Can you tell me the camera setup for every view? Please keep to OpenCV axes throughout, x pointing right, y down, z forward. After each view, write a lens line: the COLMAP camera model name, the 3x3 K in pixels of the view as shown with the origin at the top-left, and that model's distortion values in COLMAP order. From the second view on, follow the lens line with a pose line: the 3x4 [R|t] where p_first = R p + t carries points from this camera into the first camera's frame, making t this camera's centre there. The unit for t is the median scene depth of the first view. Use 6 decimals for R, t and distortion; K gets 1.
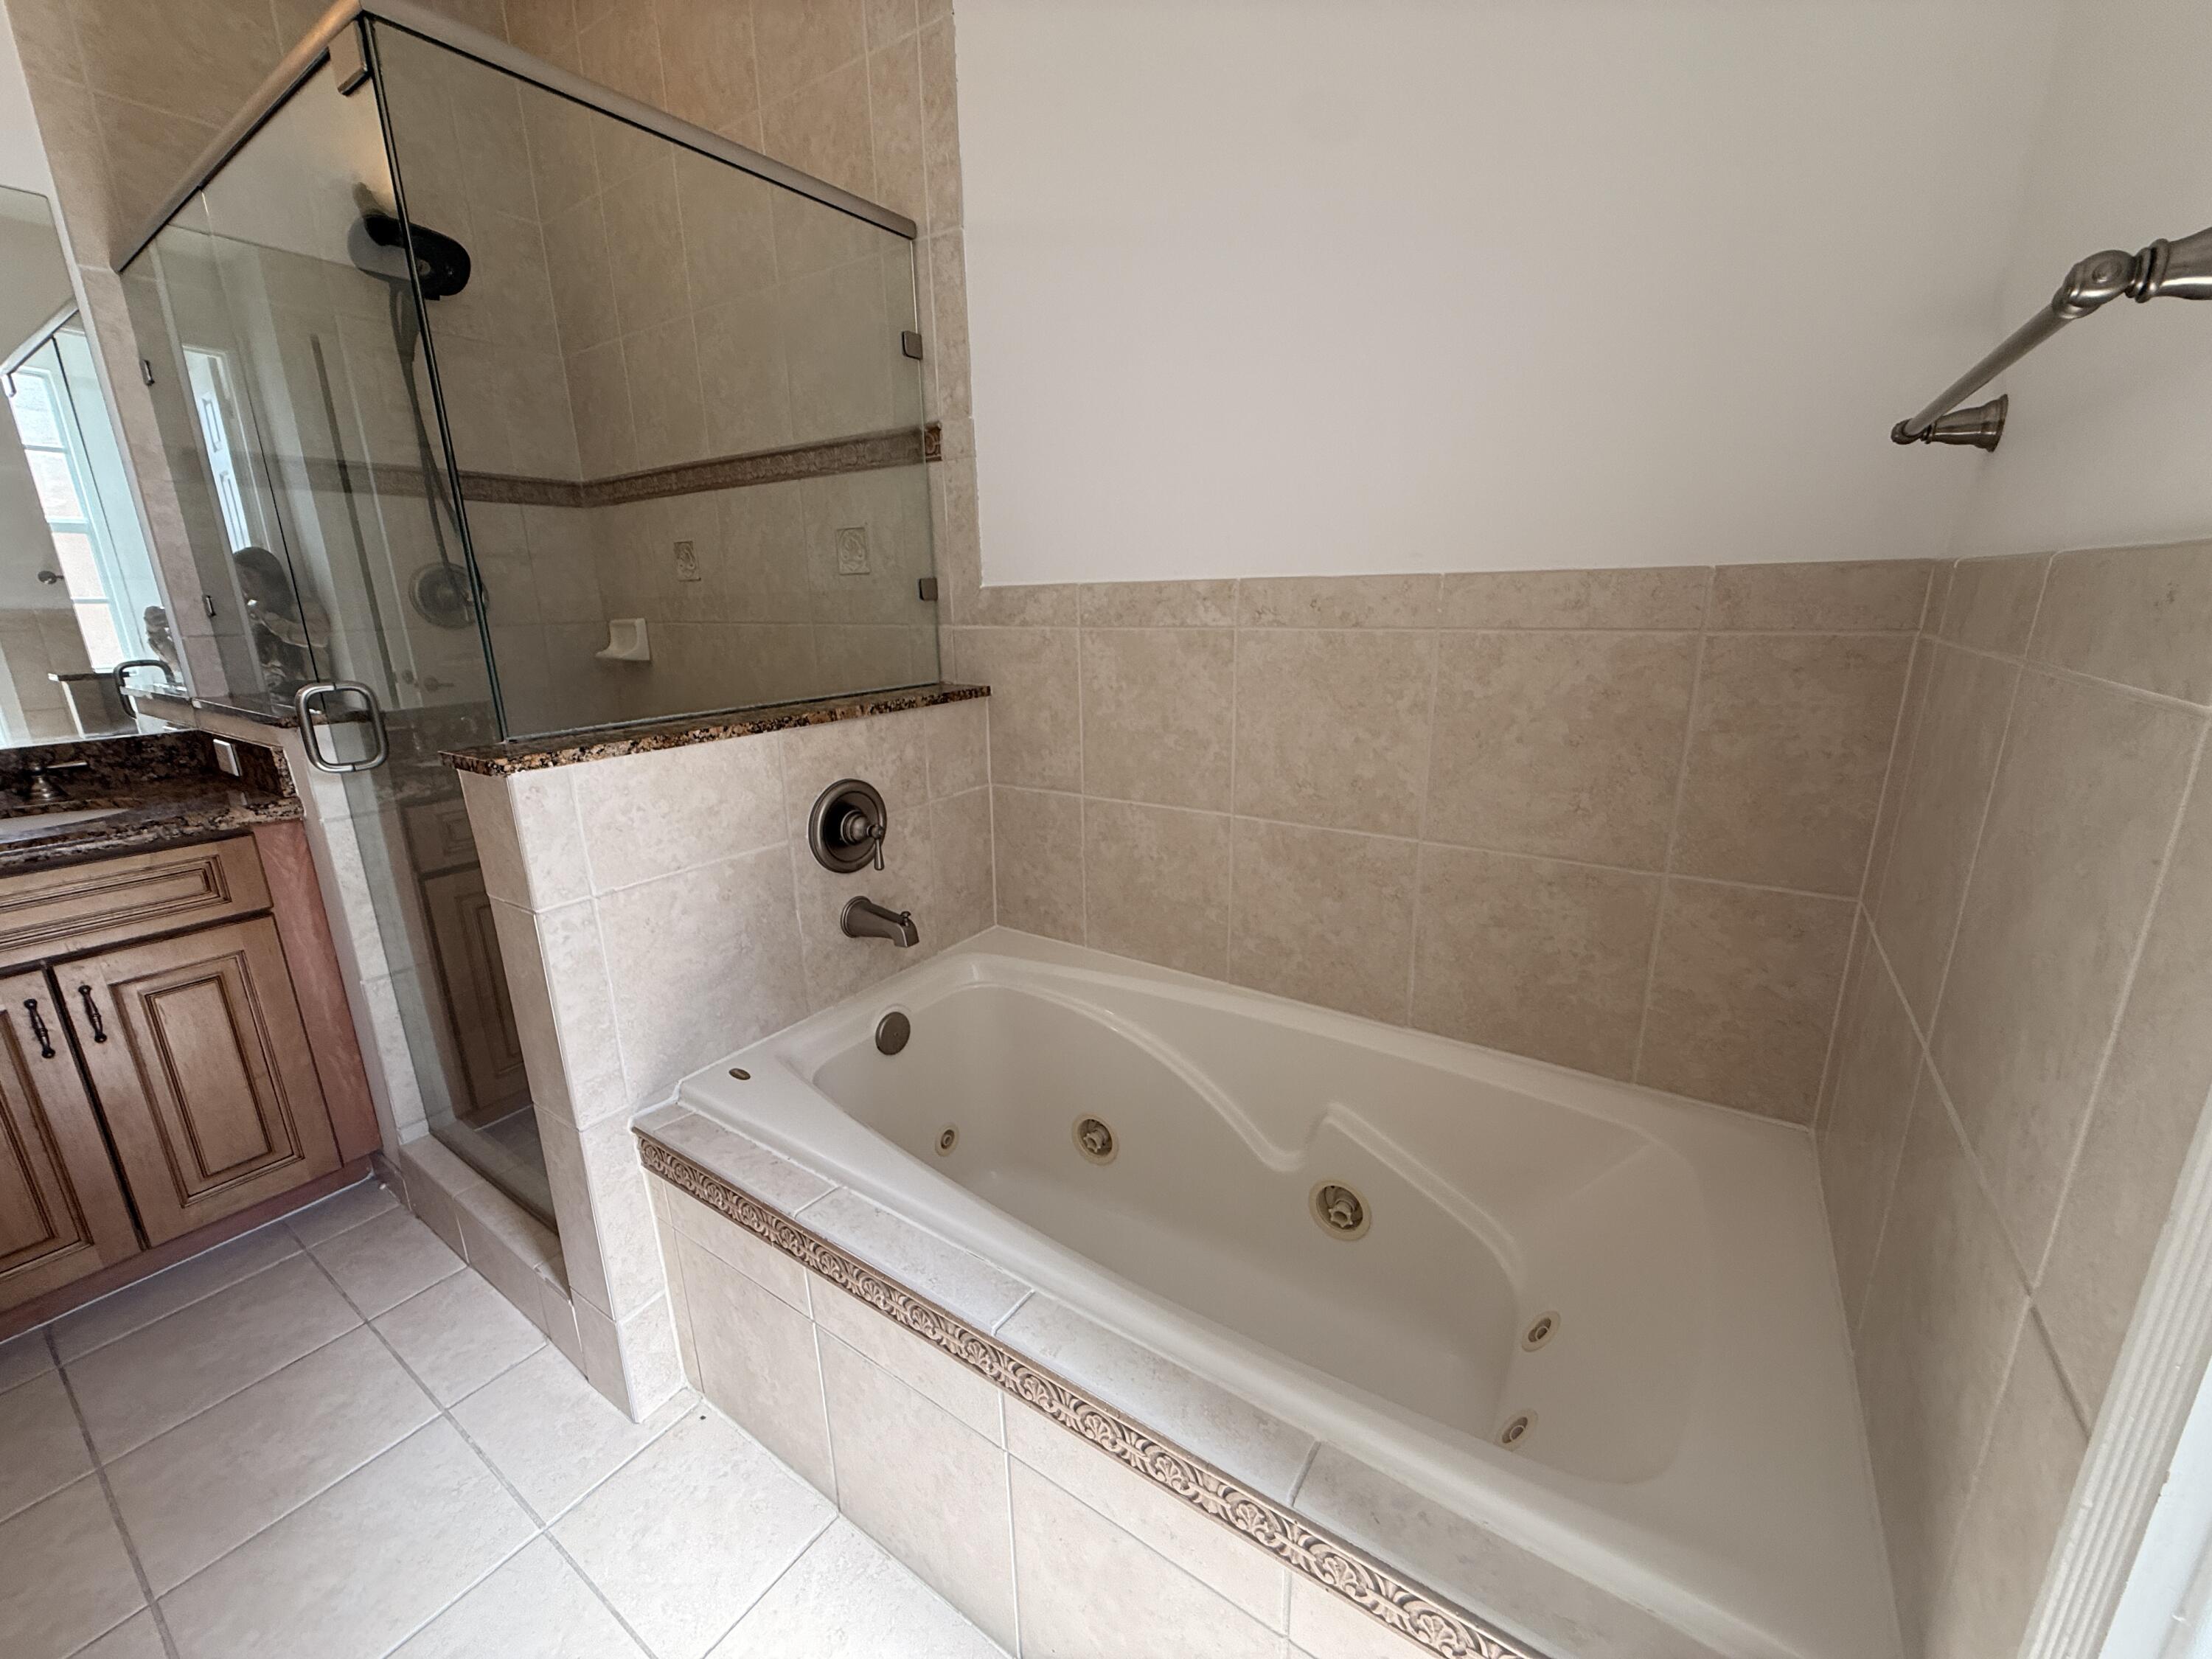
lens RADIAL K [[876.7, 0, 1118.8], [0, 876.7, 823.0], [0, 0, 1]] dist [-0.000276, -0.000095]
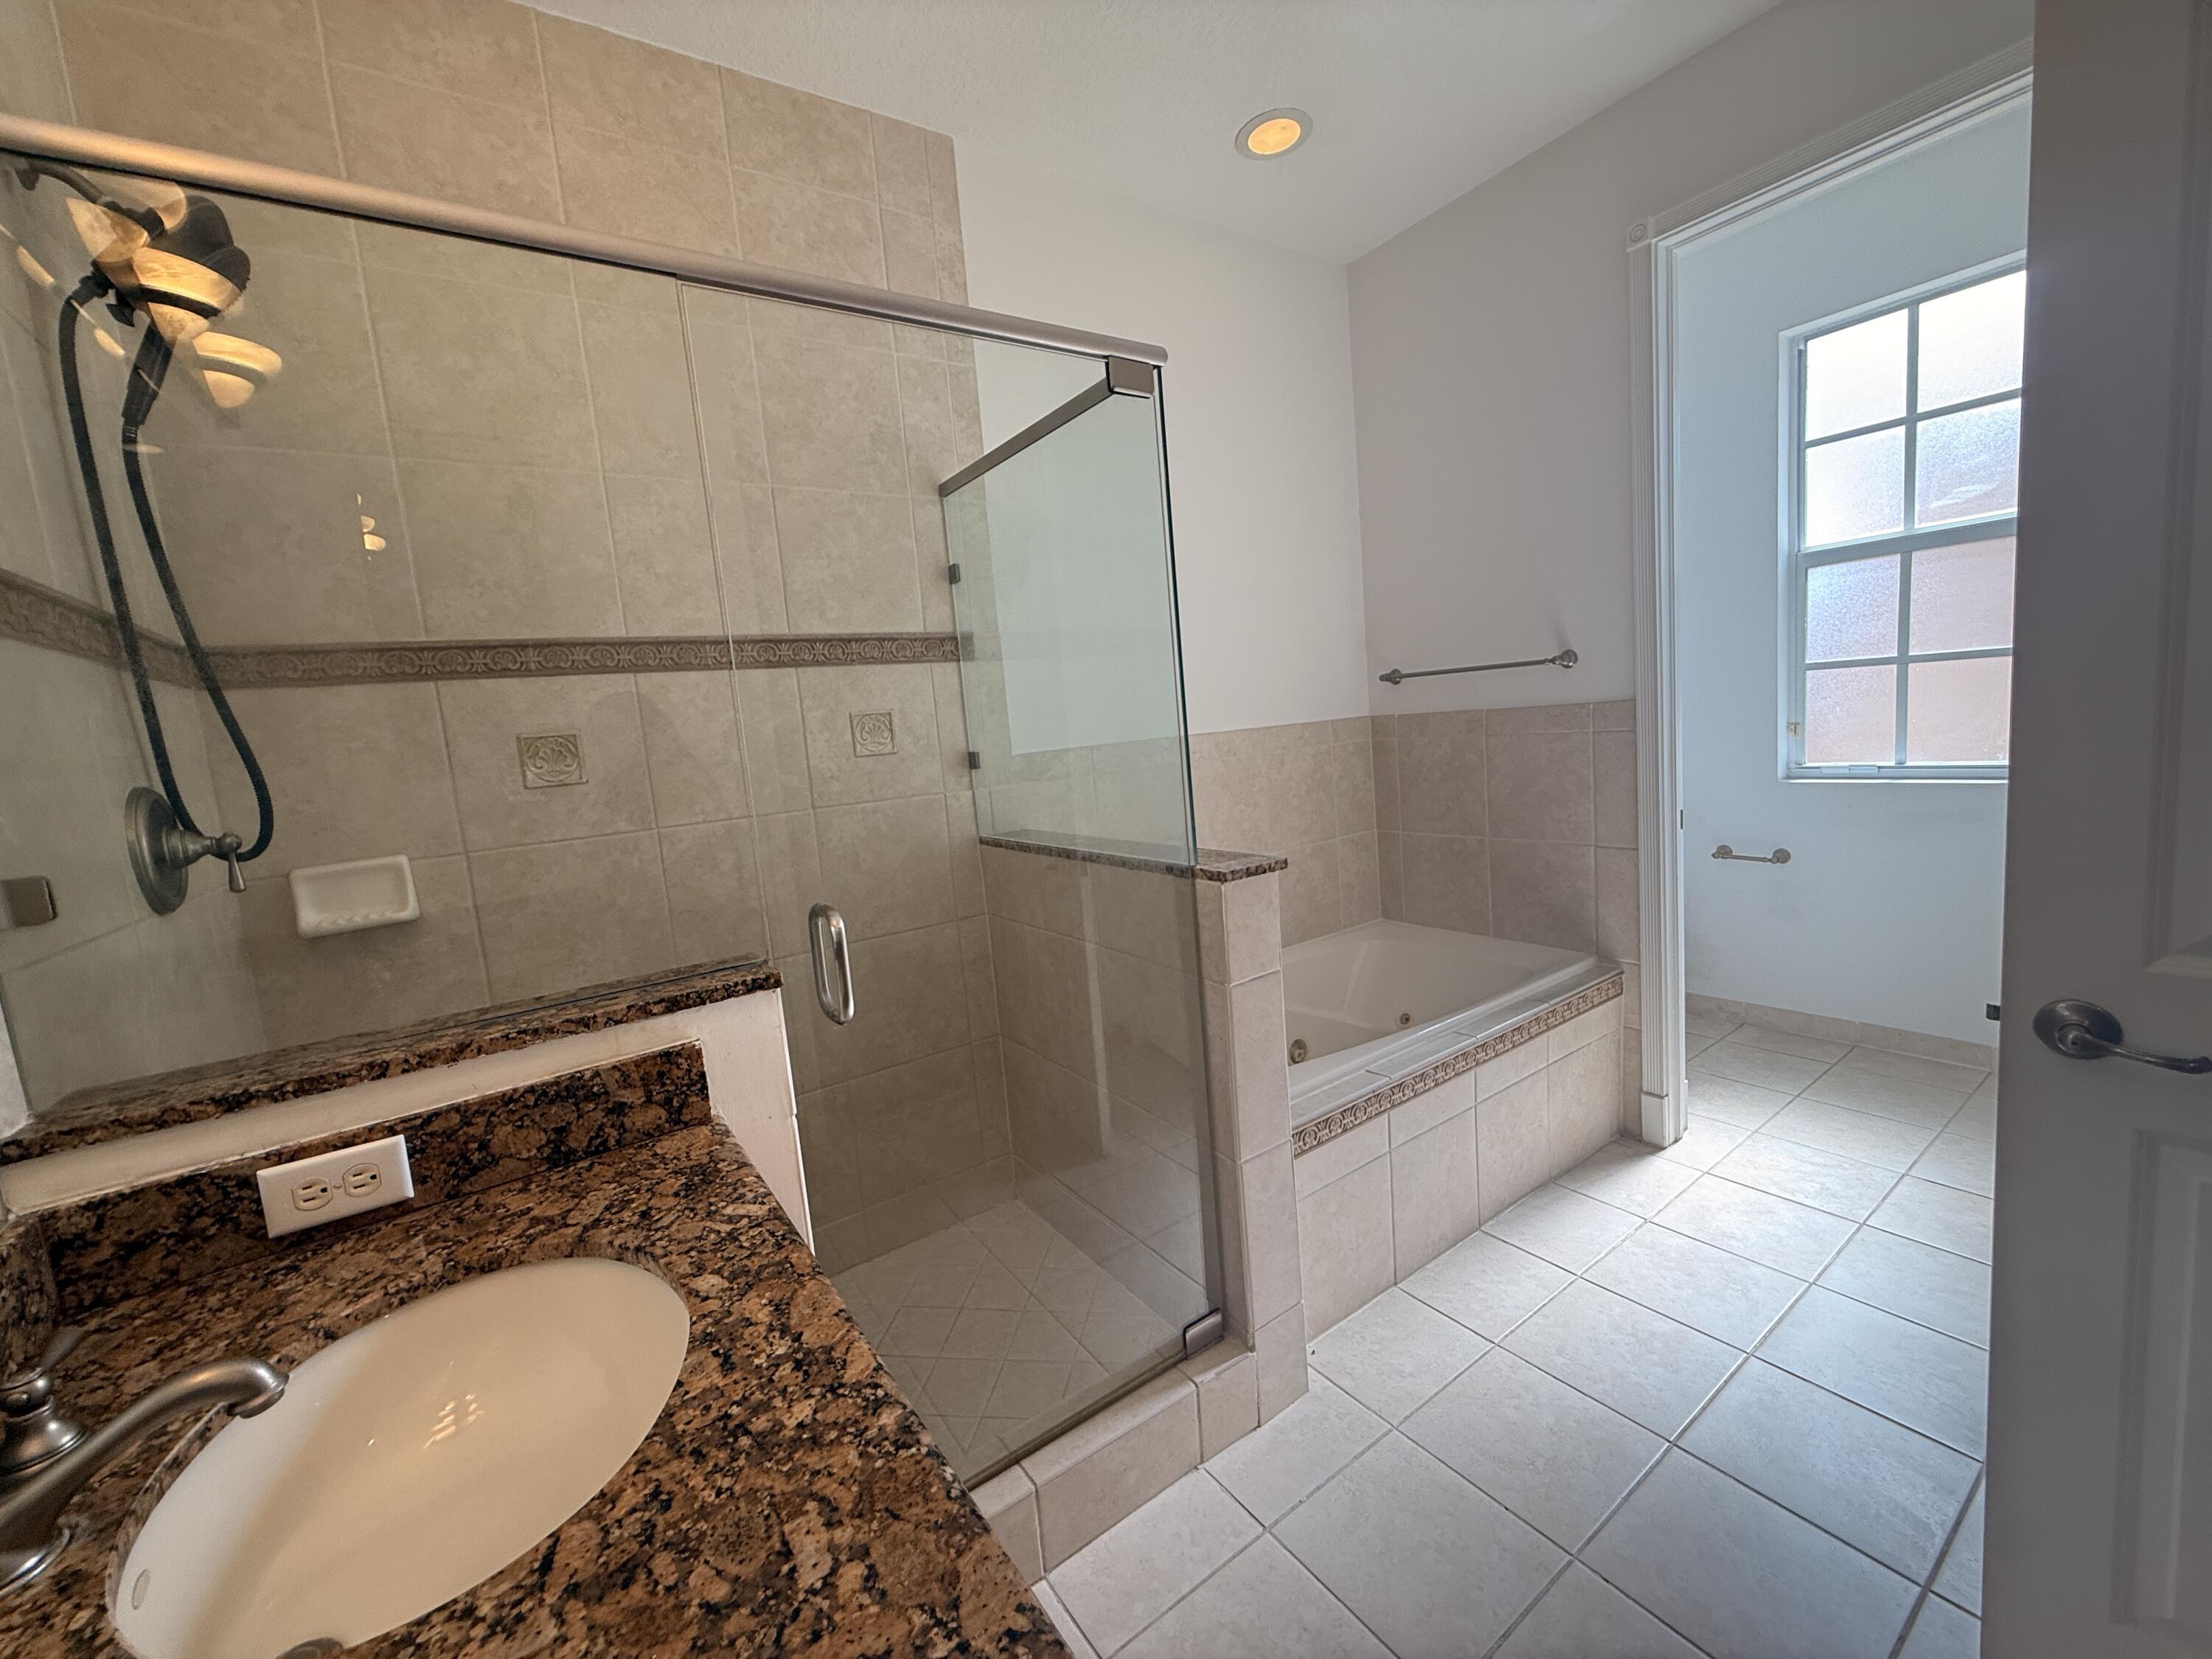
lens RADIAL K [[876.7, 0, 1087.9], [0, 876.7, 827.3], [0, 0, 1]] dist [-0.000276, -0.000095]
pose [[0.373929, -0.125742, 0.918894, -1.351728], [0.312376, 0.949954, 0.002876, -0.140653], [-0.873269, 0.285965, 0.394495, 0.433848]]
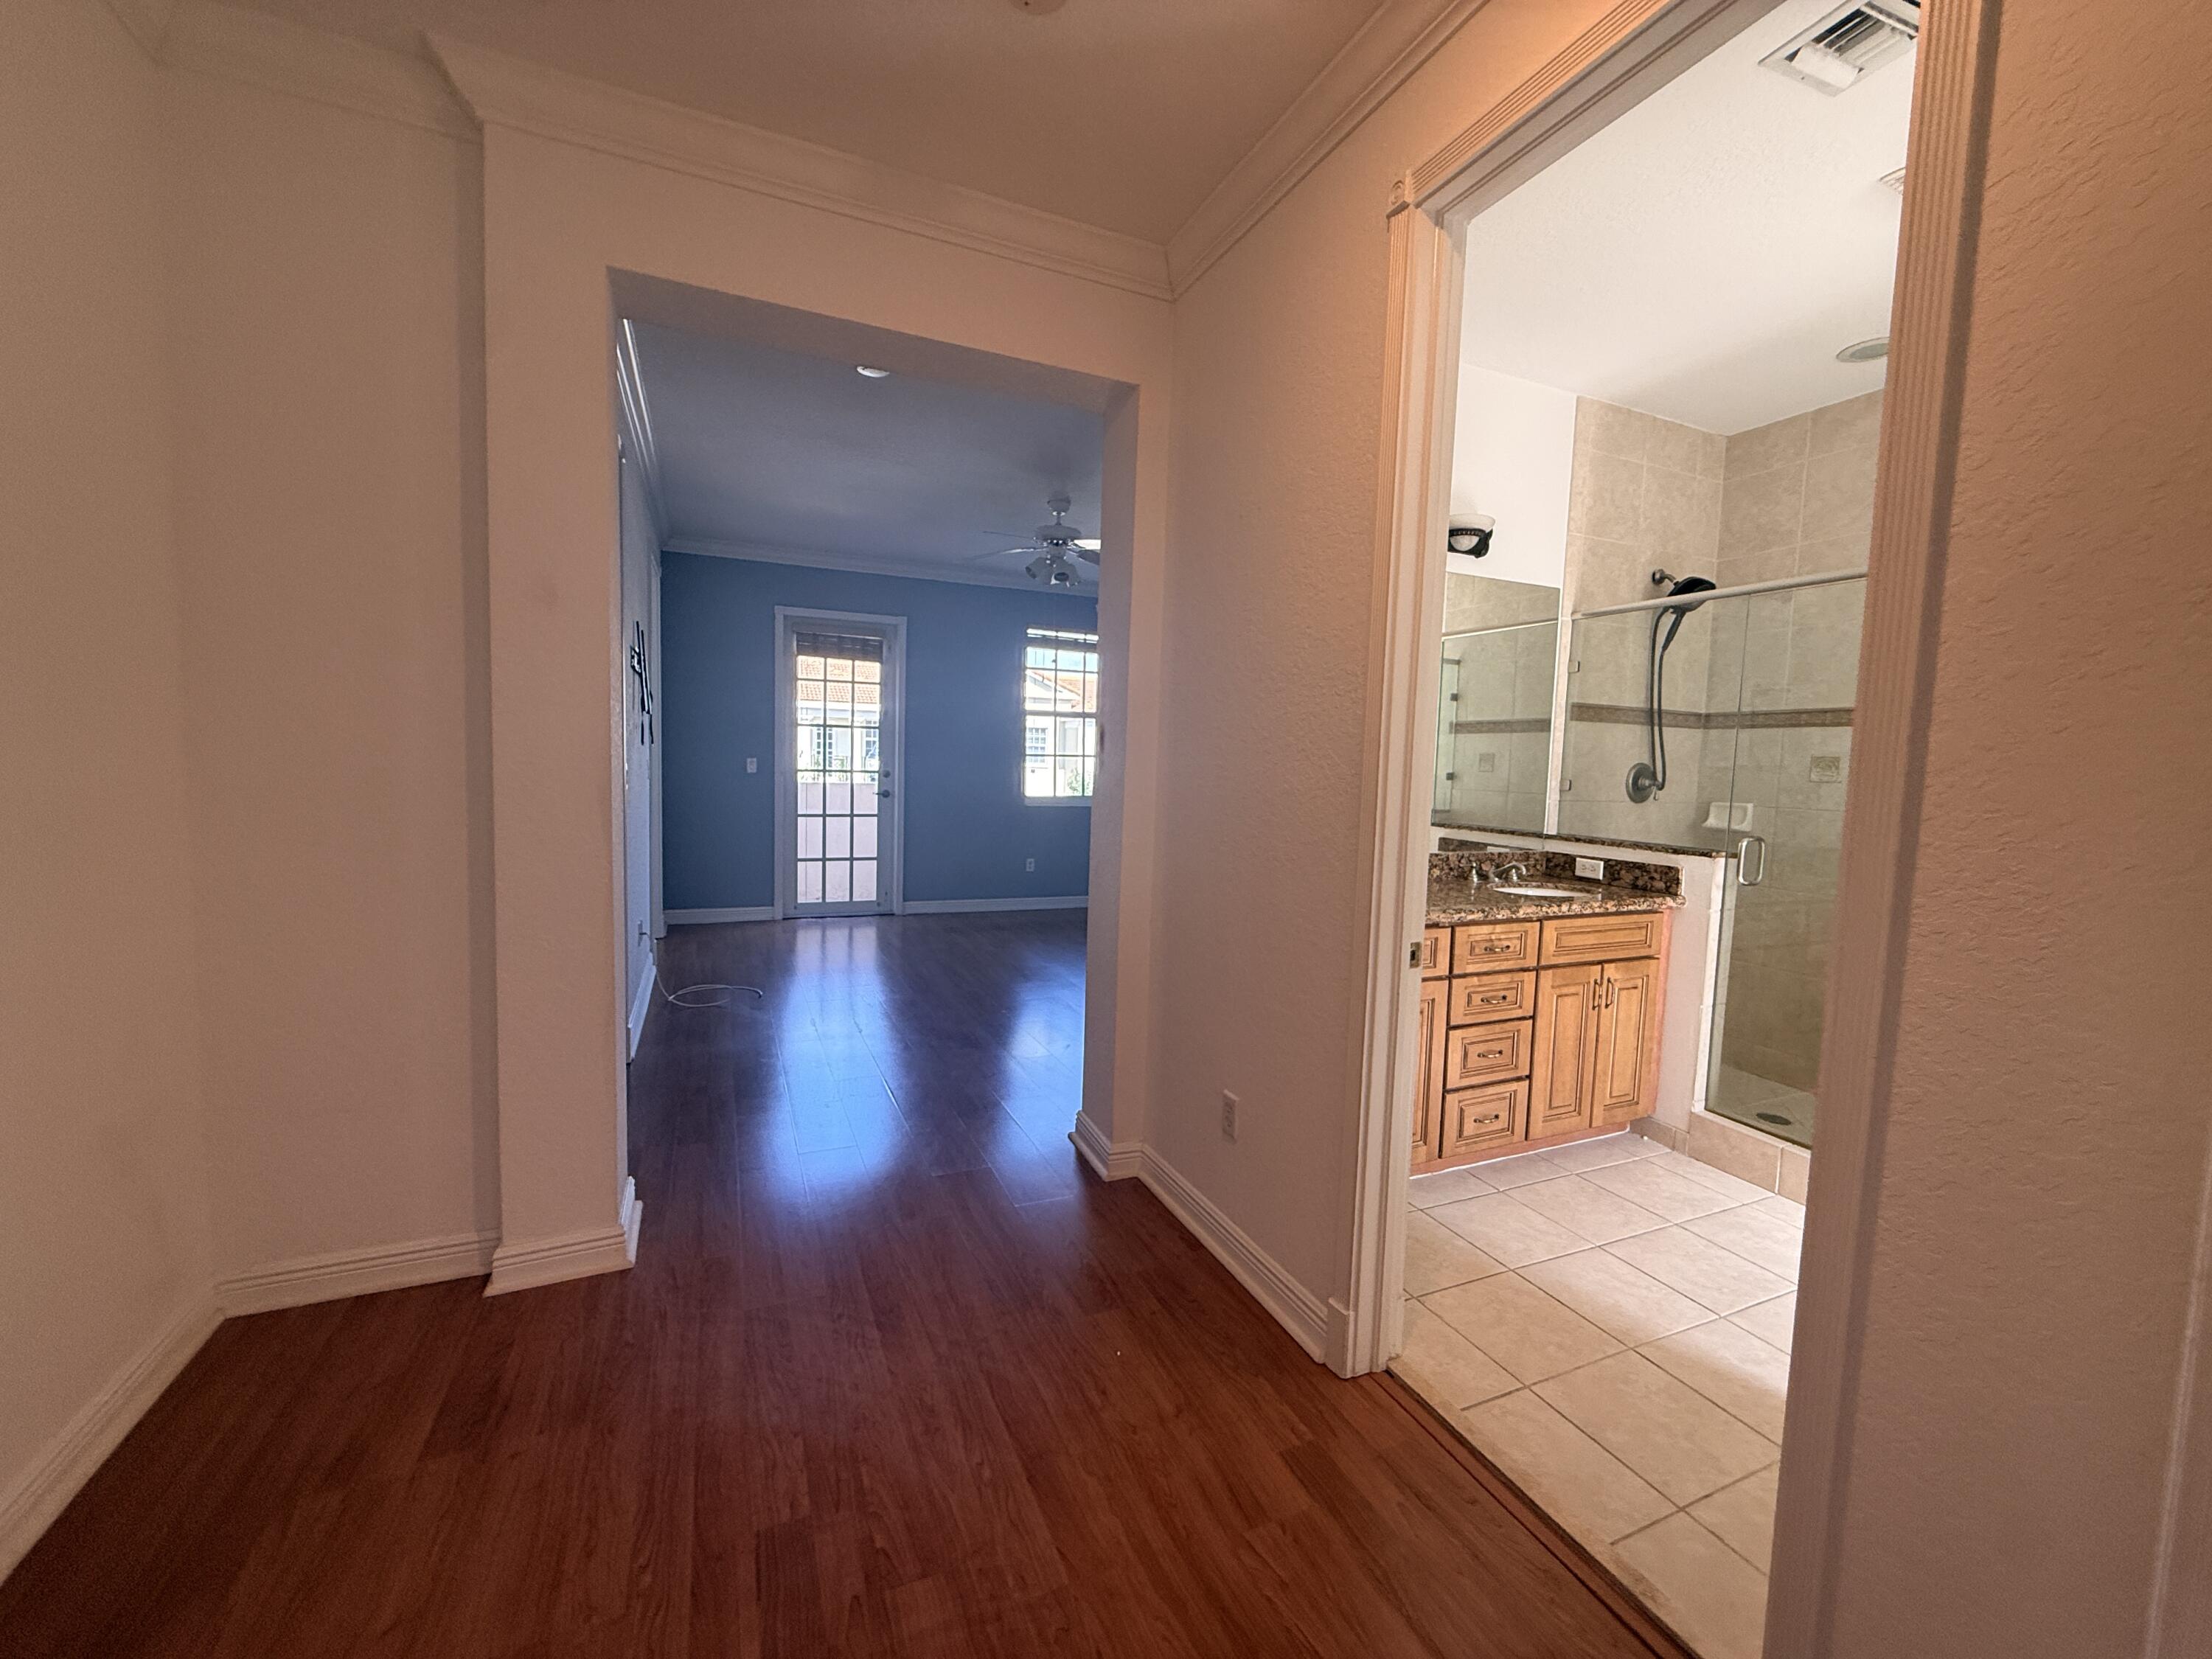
lens RADIAL K [[876.7, 0, 1100.5], [0, 876.7, 824.4], [0, 0, 1]] dist [-0.000276, -0.000095]
pose [[0.839837, 0.084130, -0.536280, -0.956286], [-0.180436, 0.975009, -0.129614, 0.266590], [0.511974, 0.205619, 0.834029, -1.100114]]
